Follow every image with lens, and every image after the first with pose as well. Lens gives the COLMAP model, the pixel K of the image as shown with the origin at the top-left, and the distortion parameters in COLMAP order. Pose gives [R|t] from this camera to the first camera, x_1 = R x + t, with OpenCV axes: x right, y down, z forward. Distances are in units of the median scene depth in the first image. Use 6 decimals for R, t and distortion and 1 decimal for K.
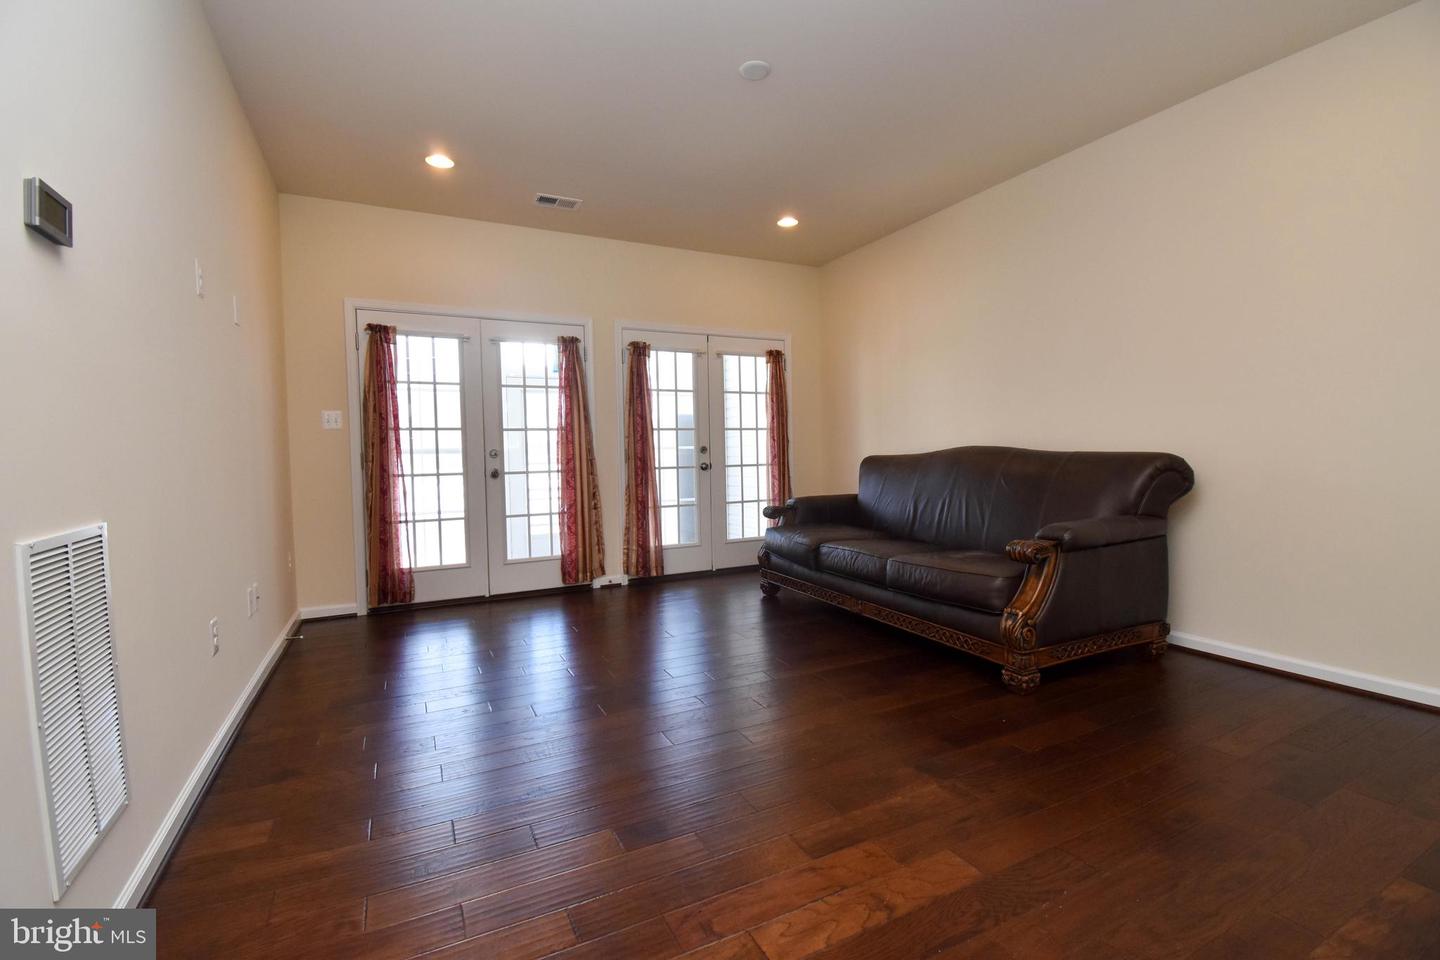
lens RADIAL K [[642.7, 0, 730.3], [0, 642.7, 478.9], [0, 0, 1]] dist [-0.002673, -0.009153]
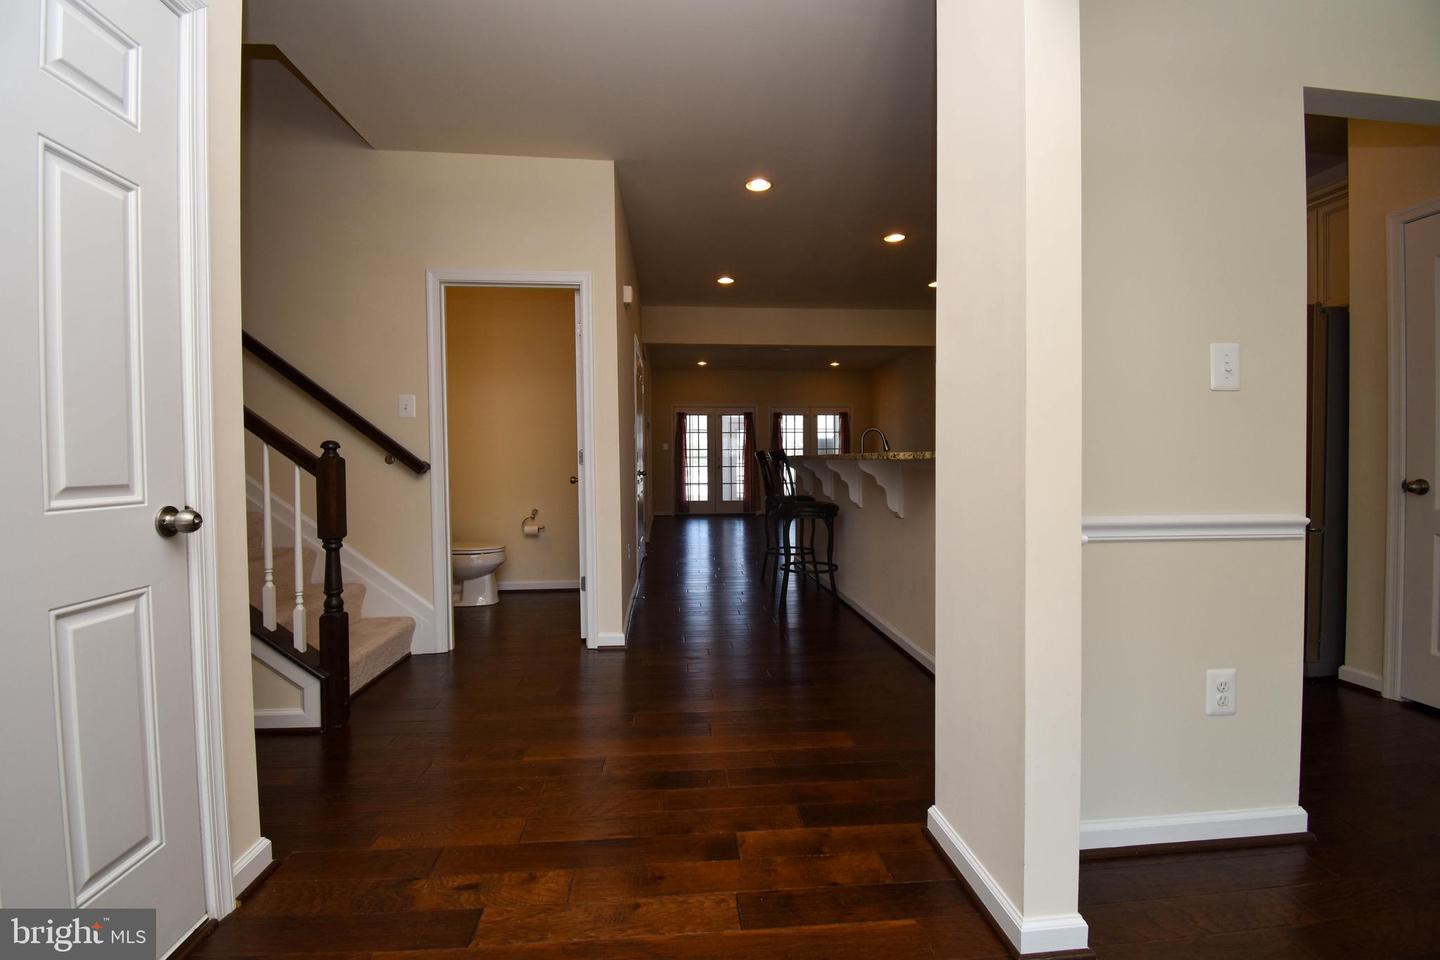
lens RADIAL K [[642.7, 0, 725.2], [0, 642.7, 468.9], [0, 0, 1]] dist [-0.002673, -0.009153]
pose [[0.928746, 0.019906, -0.370182, 0.602944], [-0.026945, 0.999541, -0.013853, 0.035497], [0.369737, 0.022840, 0.928856, -1.366478]]
